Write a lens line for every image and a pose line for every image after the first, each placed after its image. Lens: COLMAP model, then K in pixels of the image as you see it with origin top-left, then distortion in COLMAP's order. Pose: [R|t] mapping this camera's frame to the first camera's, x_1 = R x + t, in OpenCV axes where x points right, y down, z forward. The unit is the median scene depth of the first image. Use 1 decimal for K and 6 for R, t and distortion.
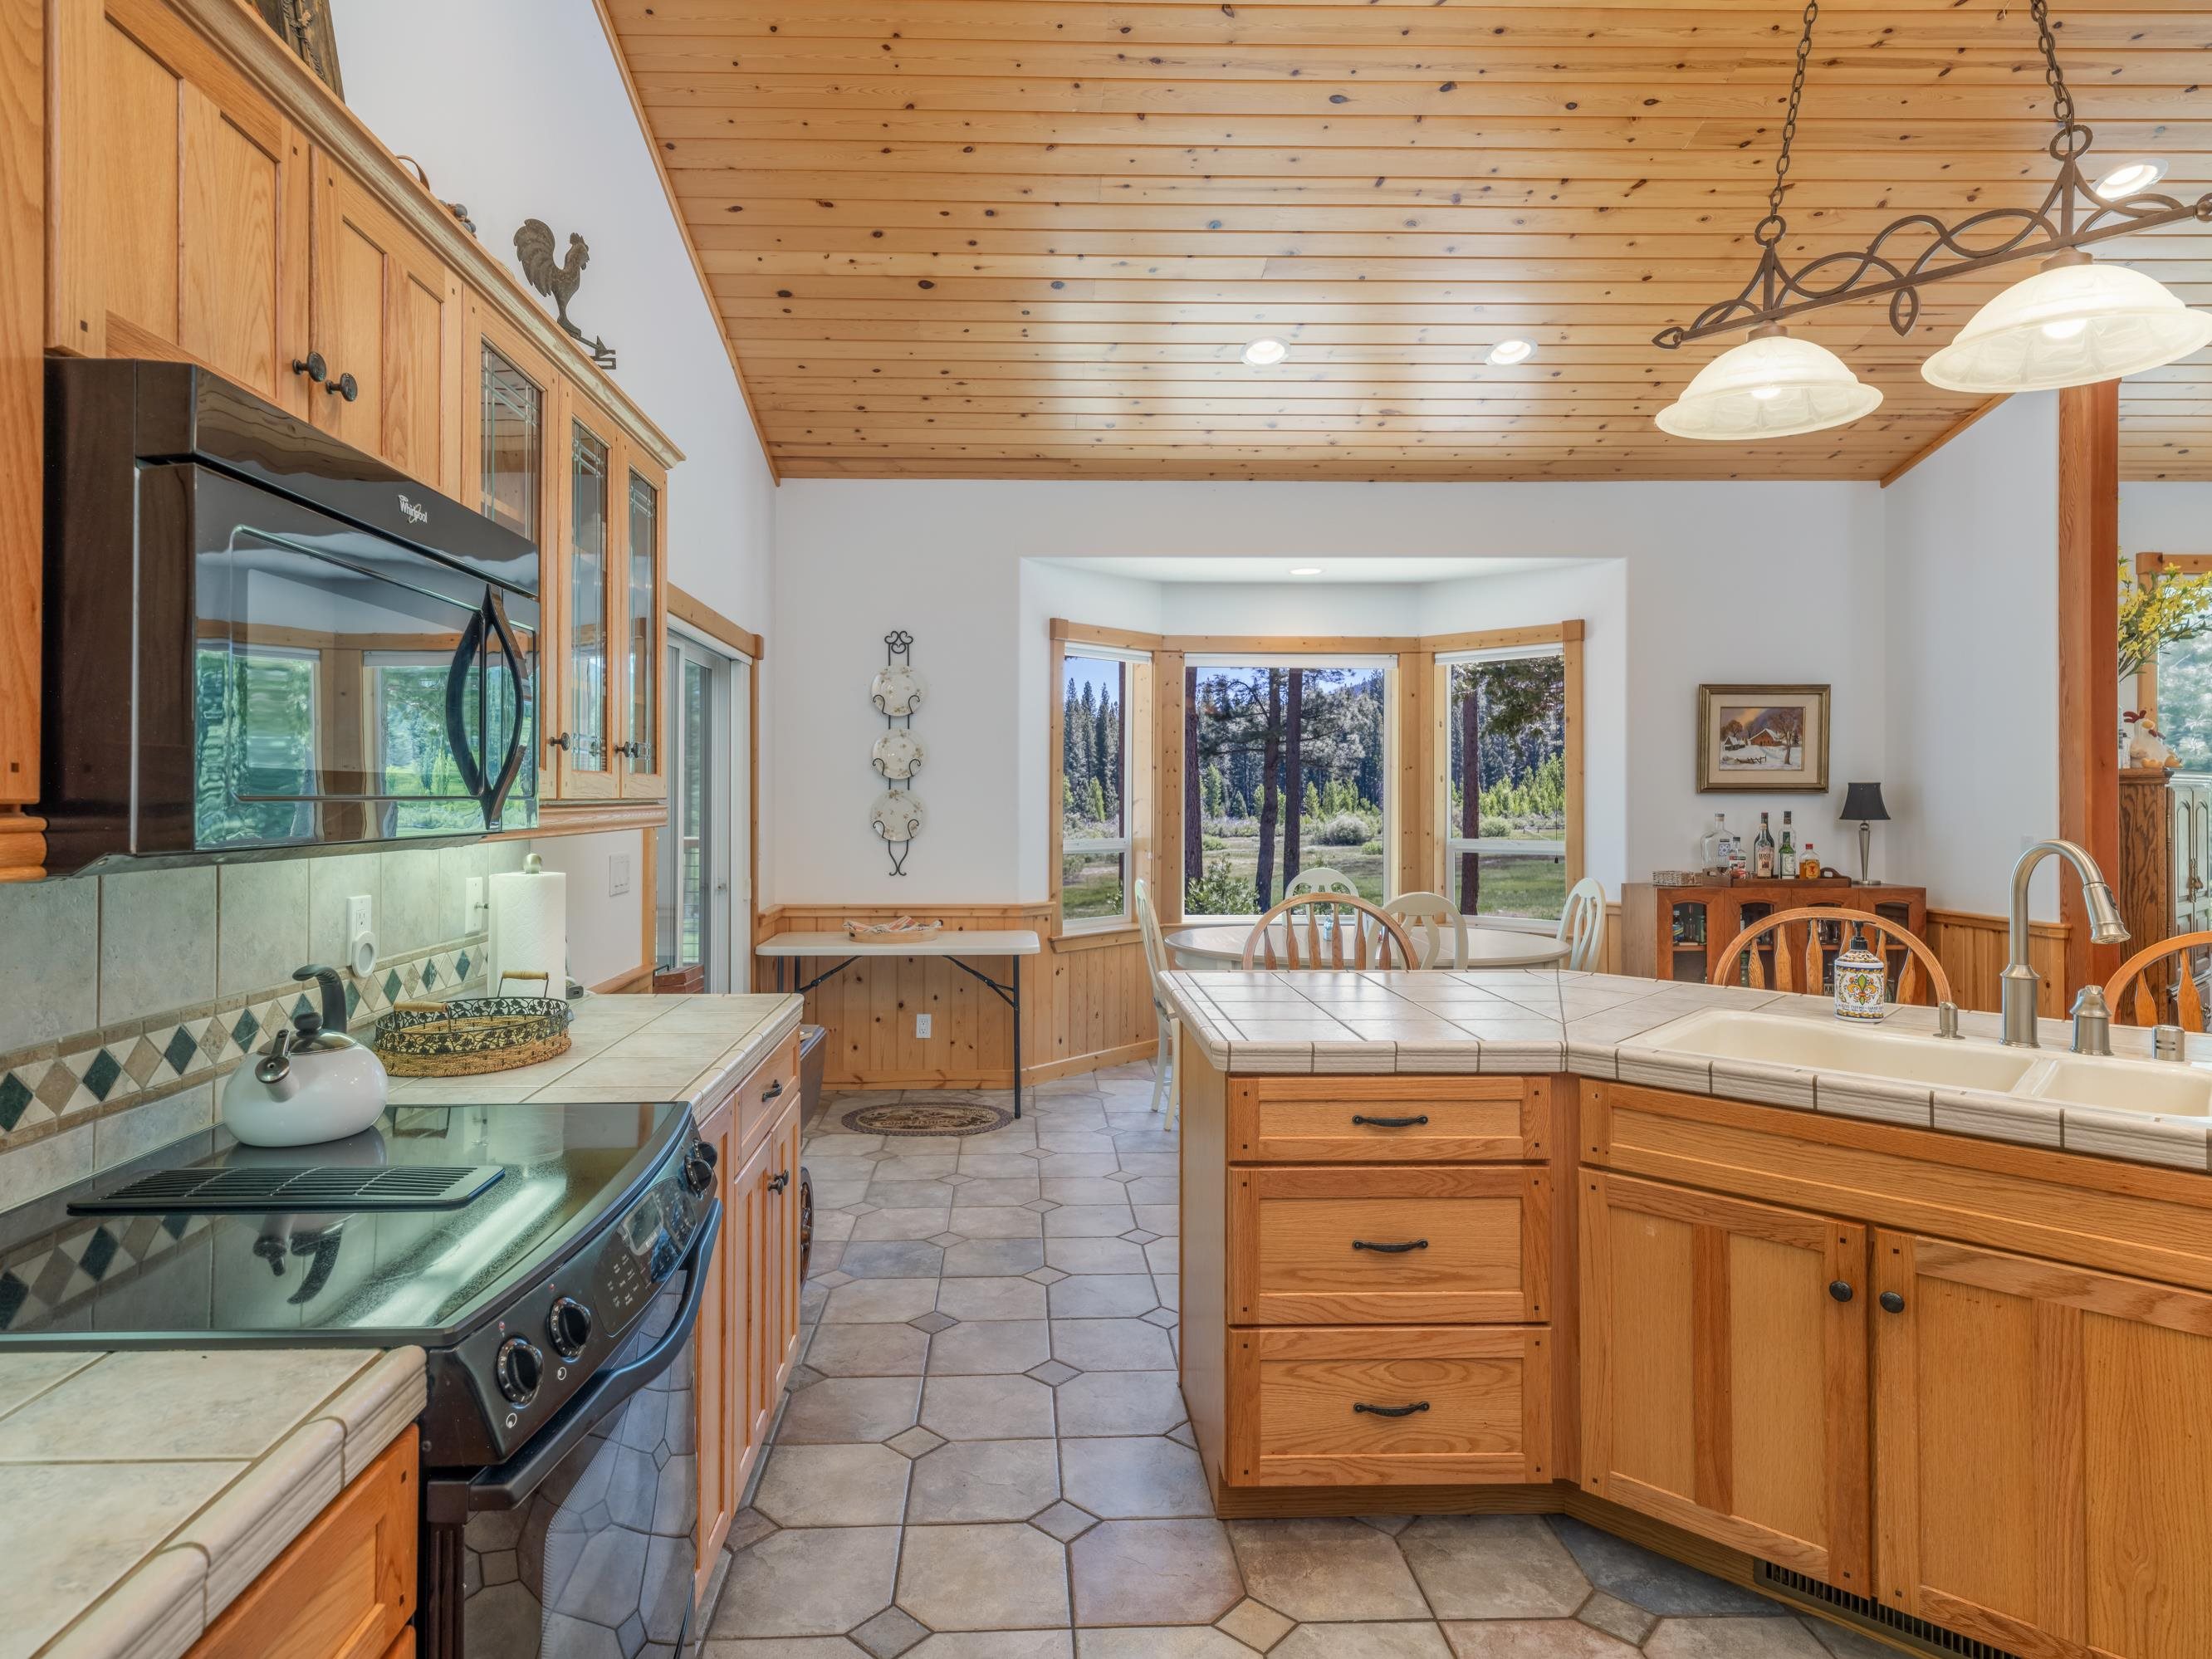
lens RADIAL K [[1244.0, 0, 1051.1], [0, 1244.0, 799.7], [0, 0, 1]] dist [0.001079, -0.000215]
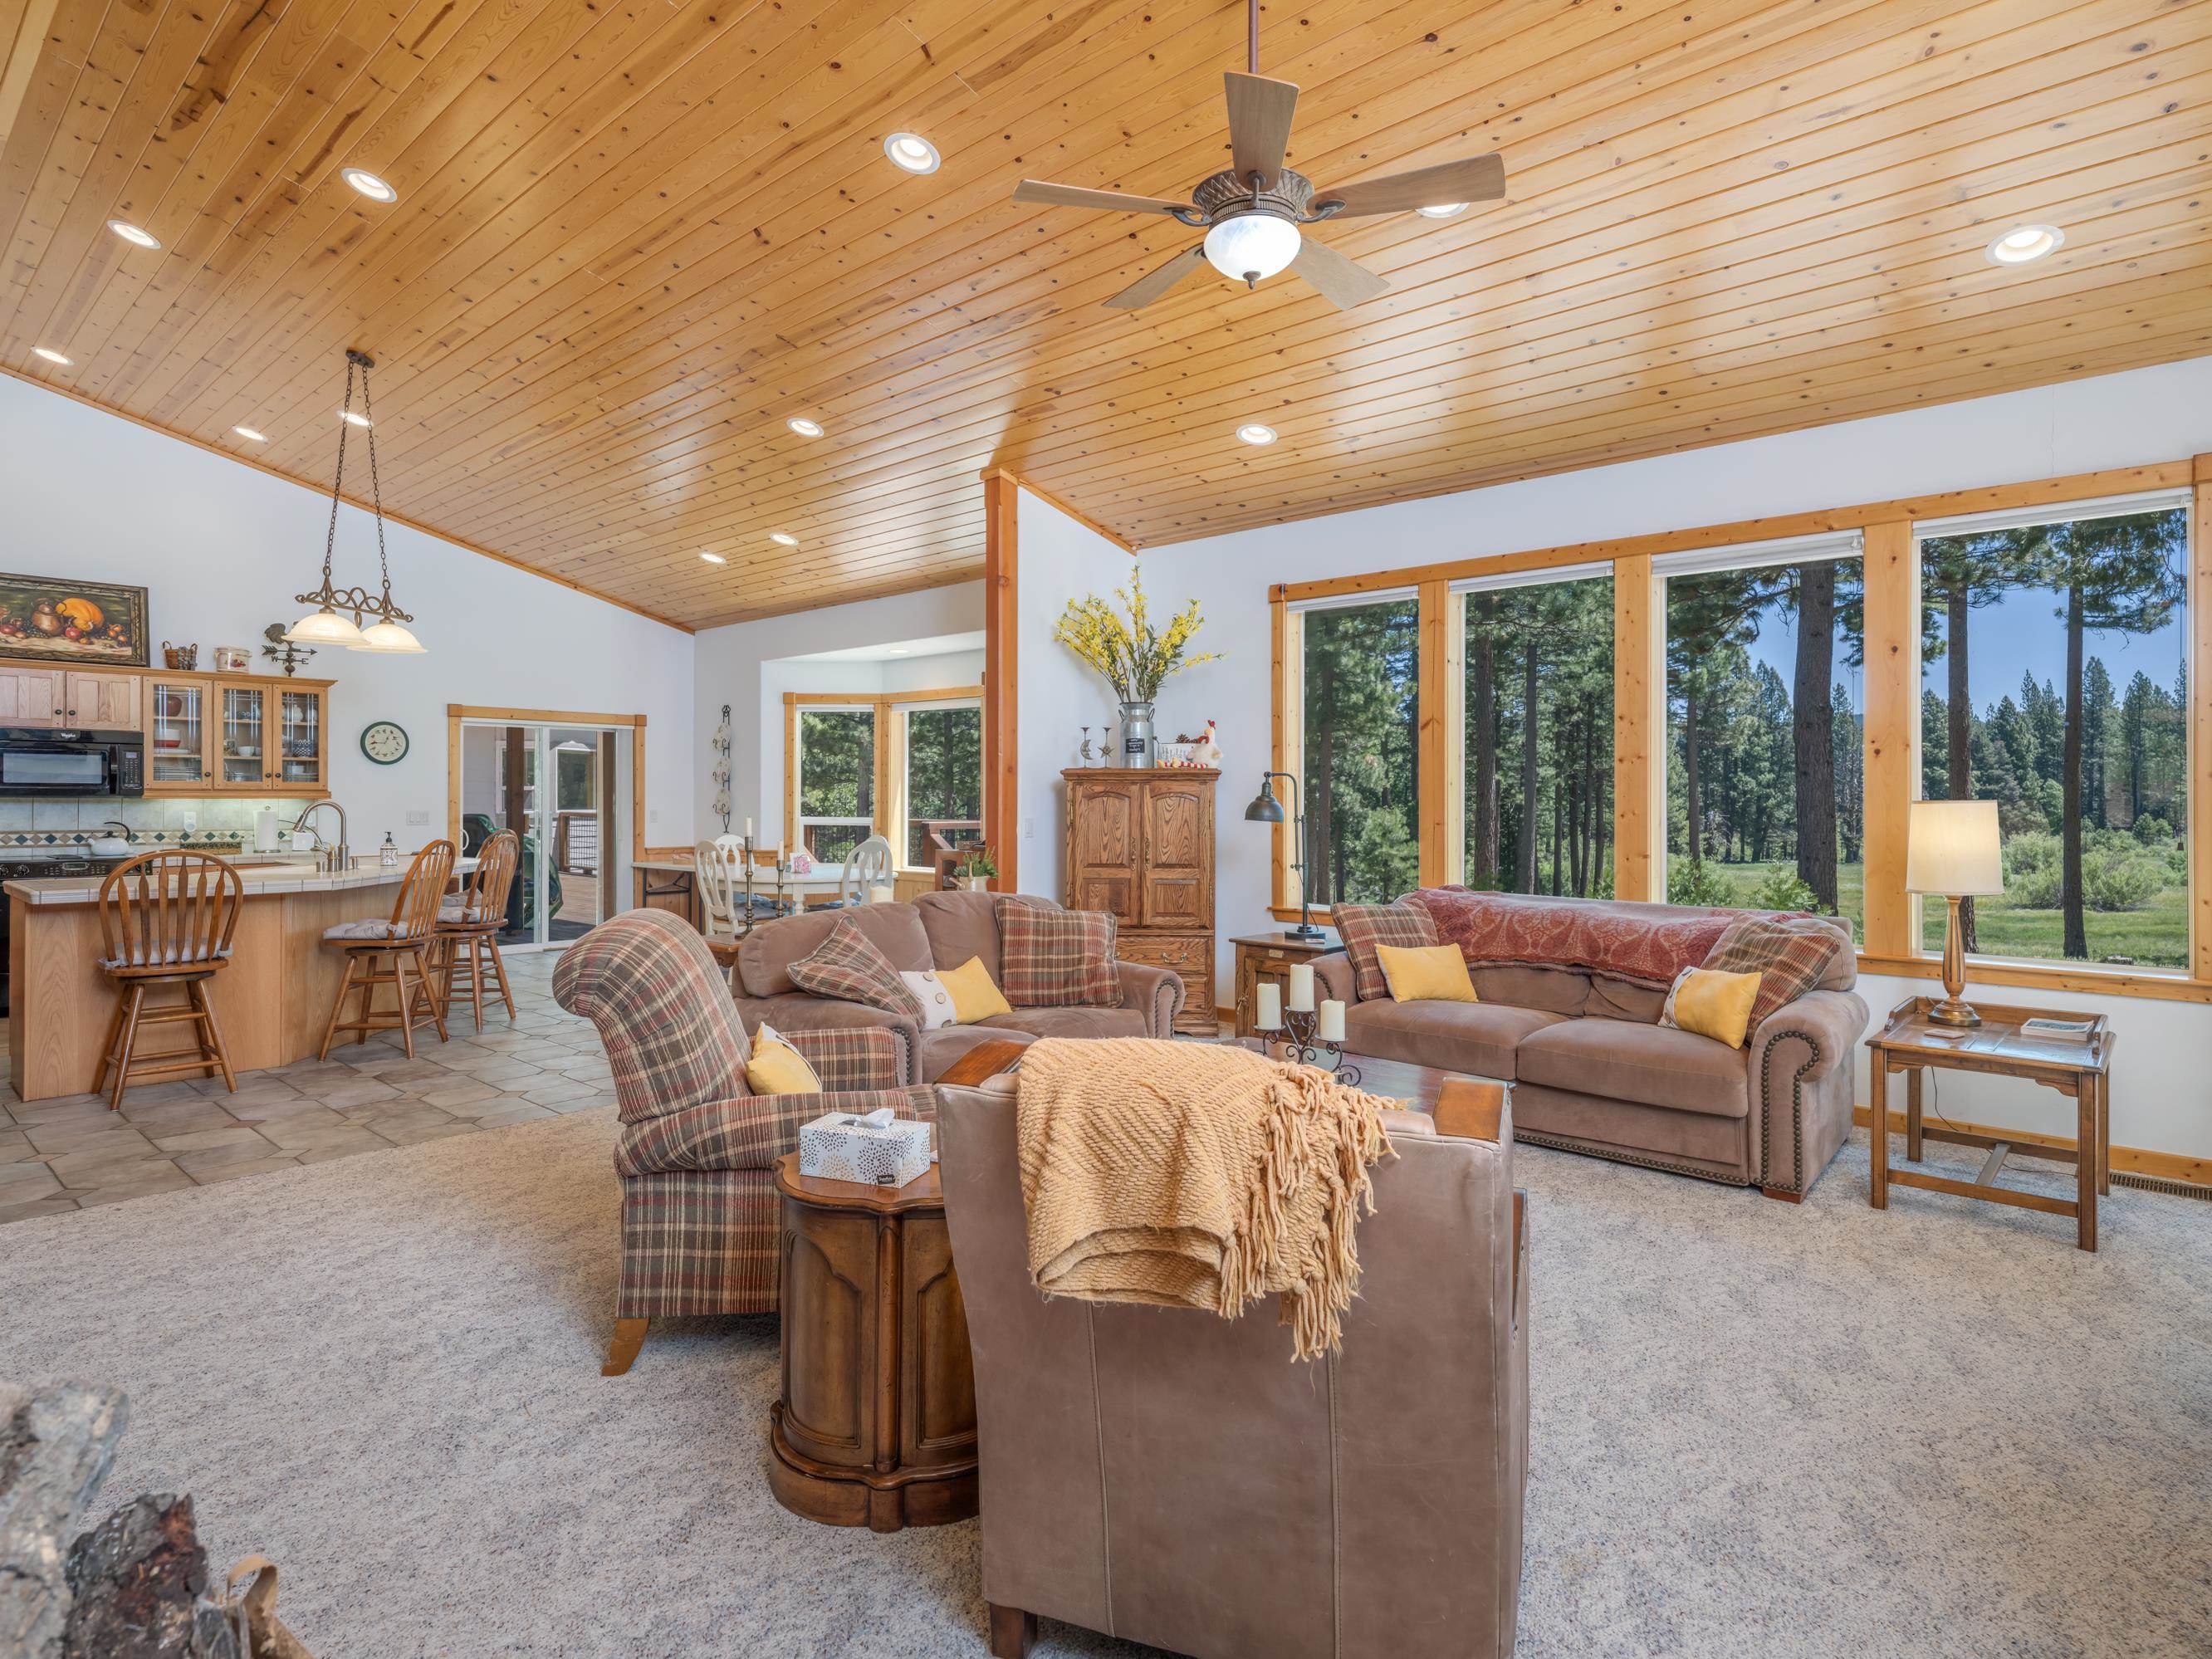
lens RADIAL K [[1195.3, 0, 1123.2], [0, 1195.3, 802.1], [0, 0, 1]] dist [0.002045, -0.000237]
pose [[0.732416, 0.004129, -0.680845, 1.613682], [-0.004624, 0.999989, 0.001090, 0.008959], [0.680842, 0.002350, 0.732427, 0.071529]]
